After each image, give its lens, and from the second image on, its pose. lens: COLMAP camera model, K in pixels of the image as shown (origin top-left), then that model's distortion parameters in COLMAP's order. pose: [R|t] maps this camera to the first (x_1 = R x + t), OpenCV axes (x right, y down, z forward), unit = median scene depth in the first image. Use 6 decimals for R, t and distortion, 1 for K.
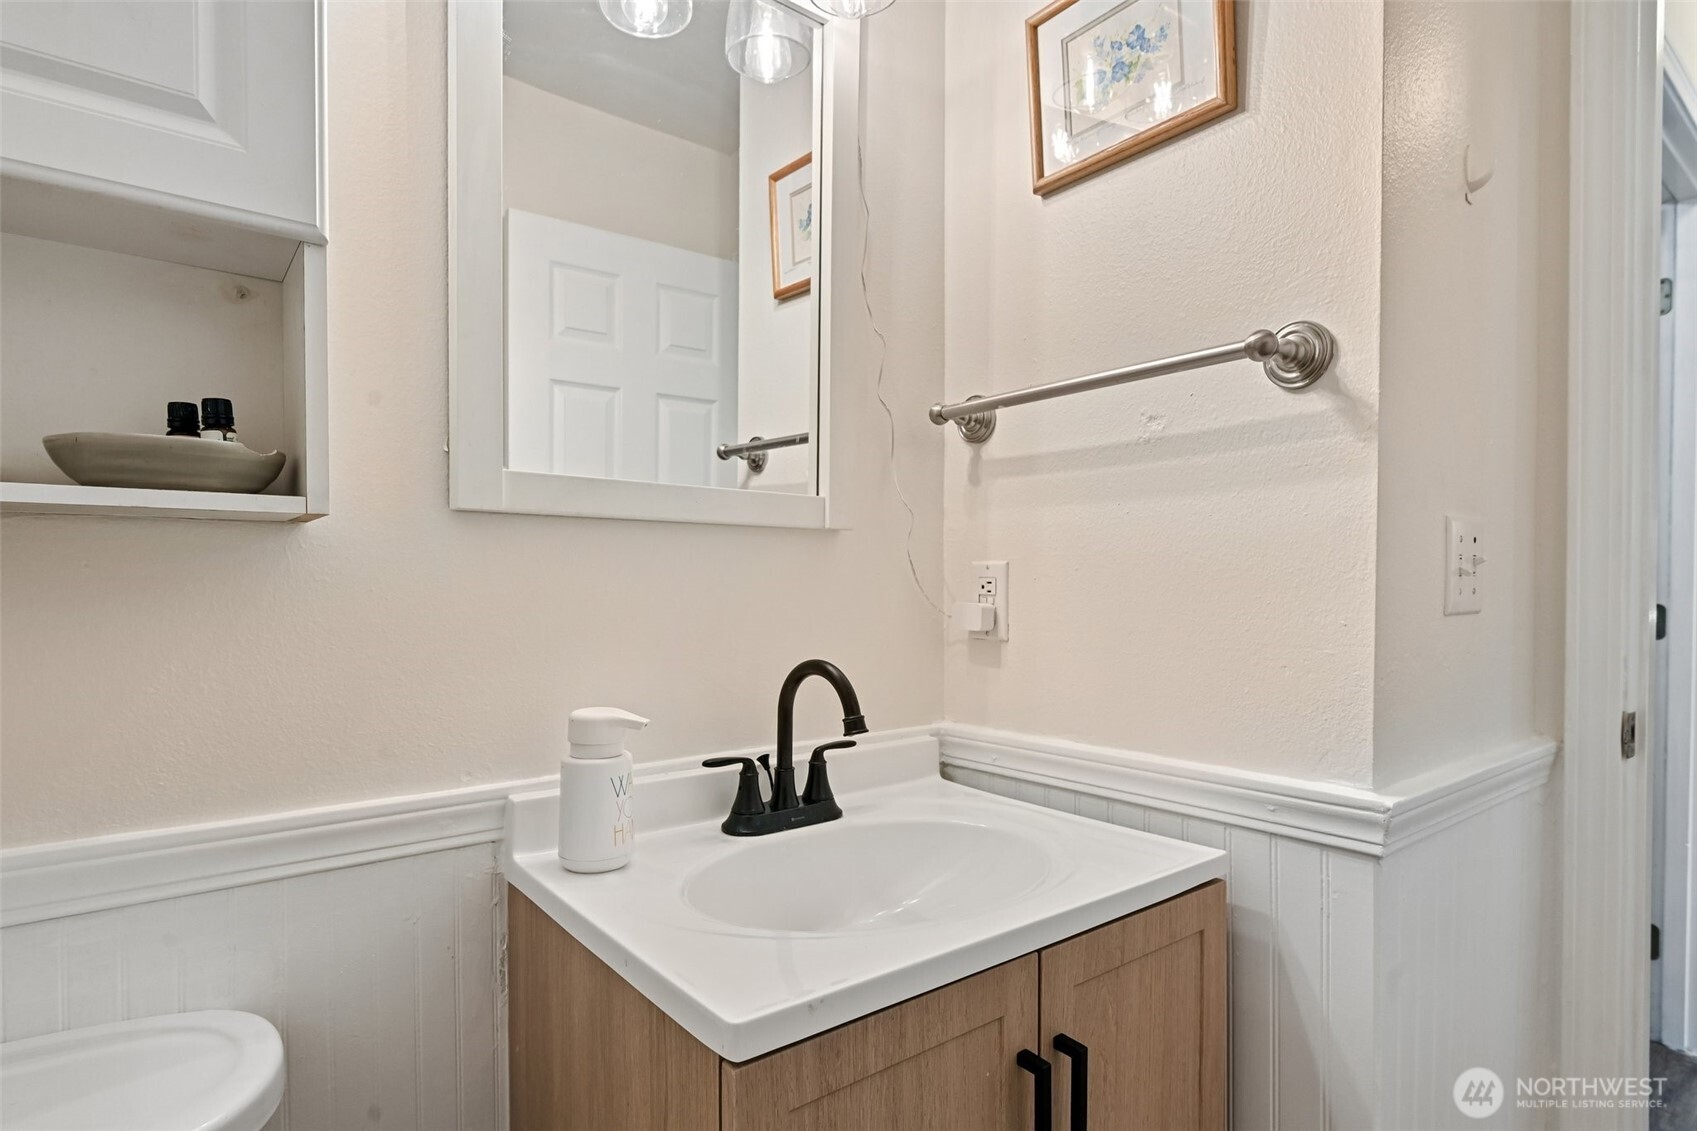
lens RADIAL K [[892.2, 0, 852.0], [0, 892.2, 576.8], [0, 0, 1]] dist [0.015370, -0.000244]
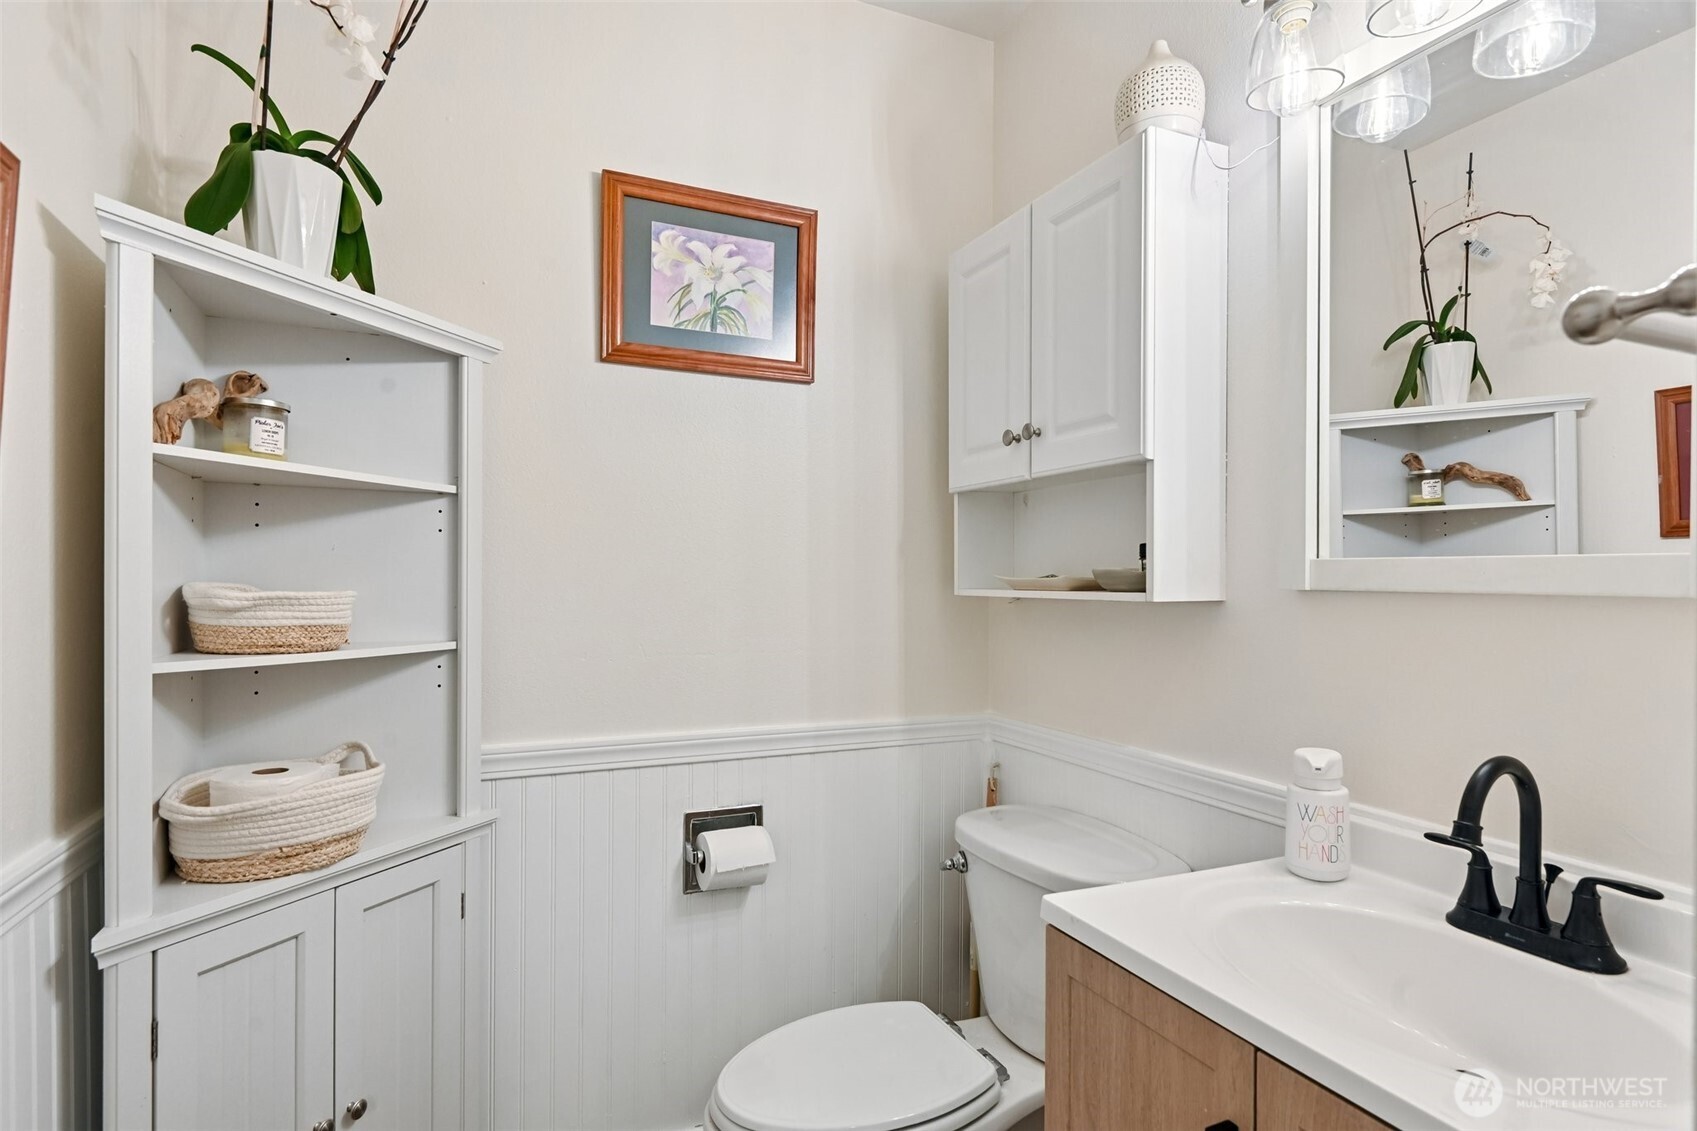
lens RADIAL K [[892.2, 0, 860.6], [0, 892.2, 579.5], [0, 0, 1]] dist [0.015370, -0.000244]
pose [[-0.254289, -0.005391, -0.967113, 1.400246], [0.007935, 0.999939, -0.007660, -0.109844], [0.967096, -0.009622, -0.254231, 0.900961]]
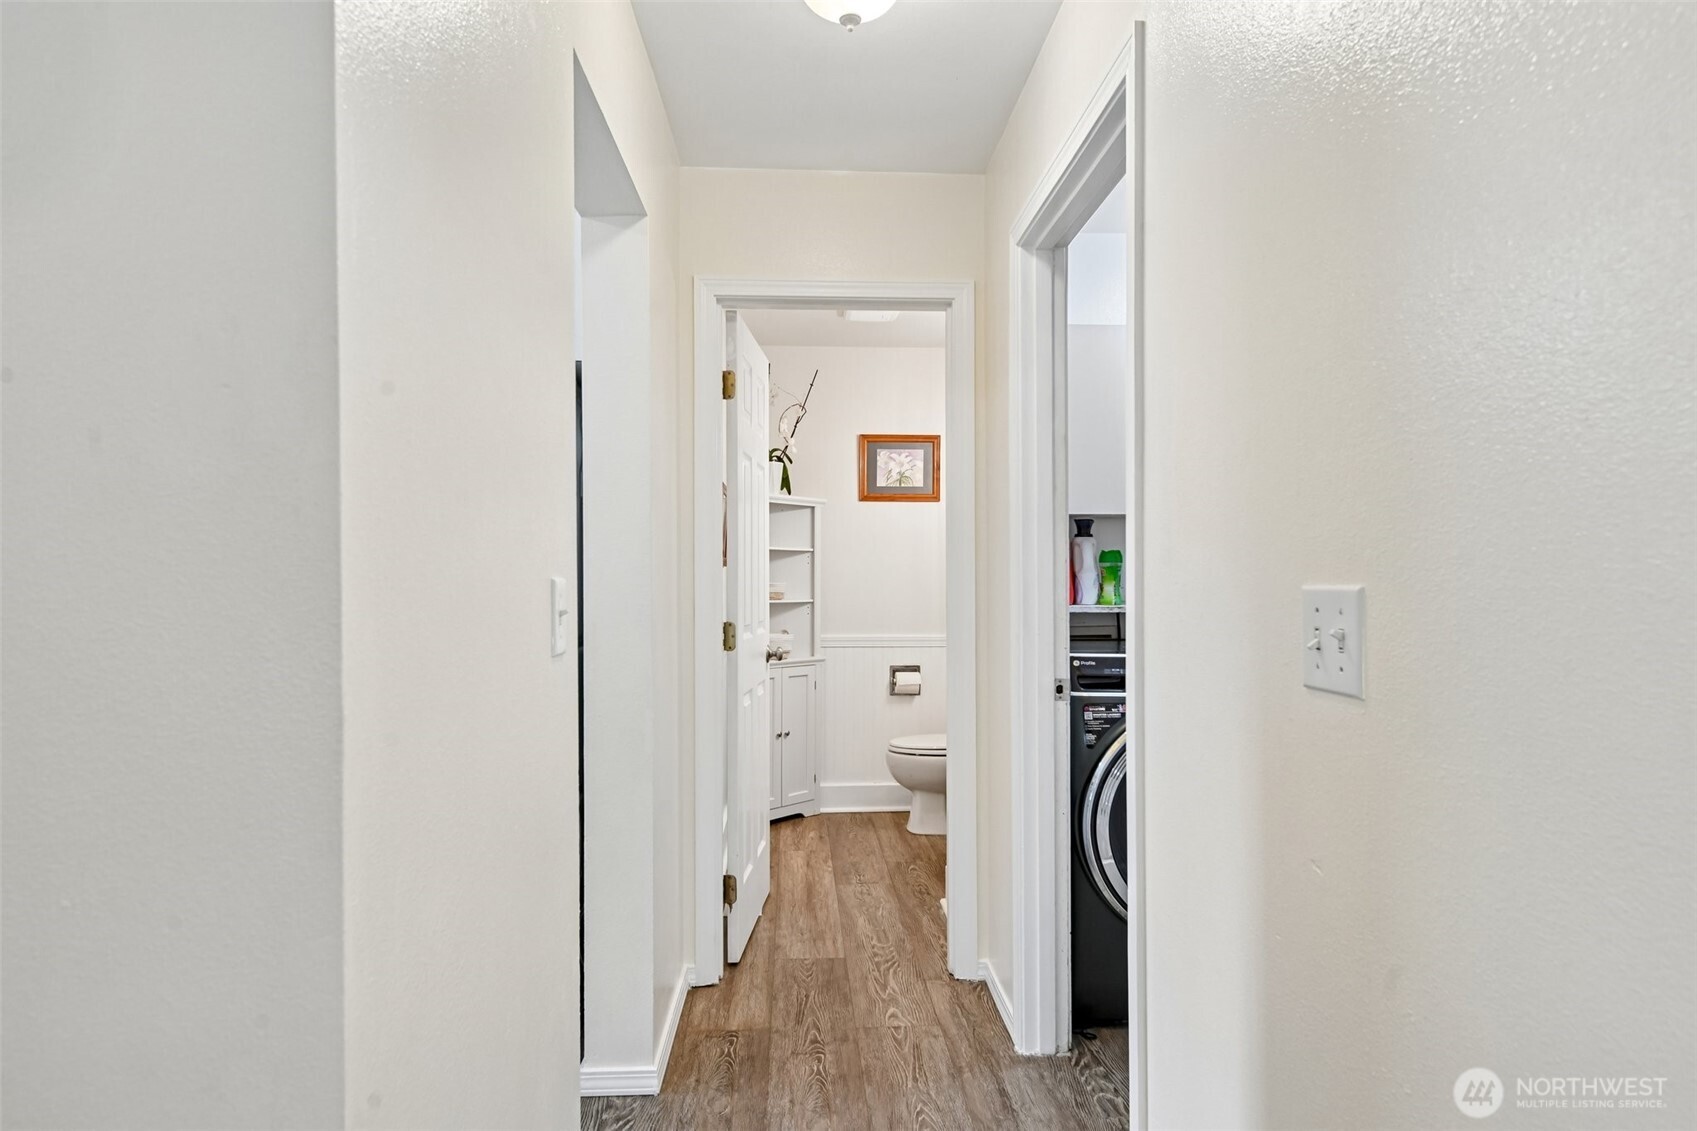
lens RADIAL K [[976.8, 0, 848.7], [0, 976.8, 567.2], [0, 0, 1]] dist [-0.000268, -0.000001]
pose [[-0.591461, -0.004009, -0.806324, 3.043548], [0.006565, 0.999931, -0.009787, -0.126609], [0.806307, -0.011082, -0.591394, 2.185276]]
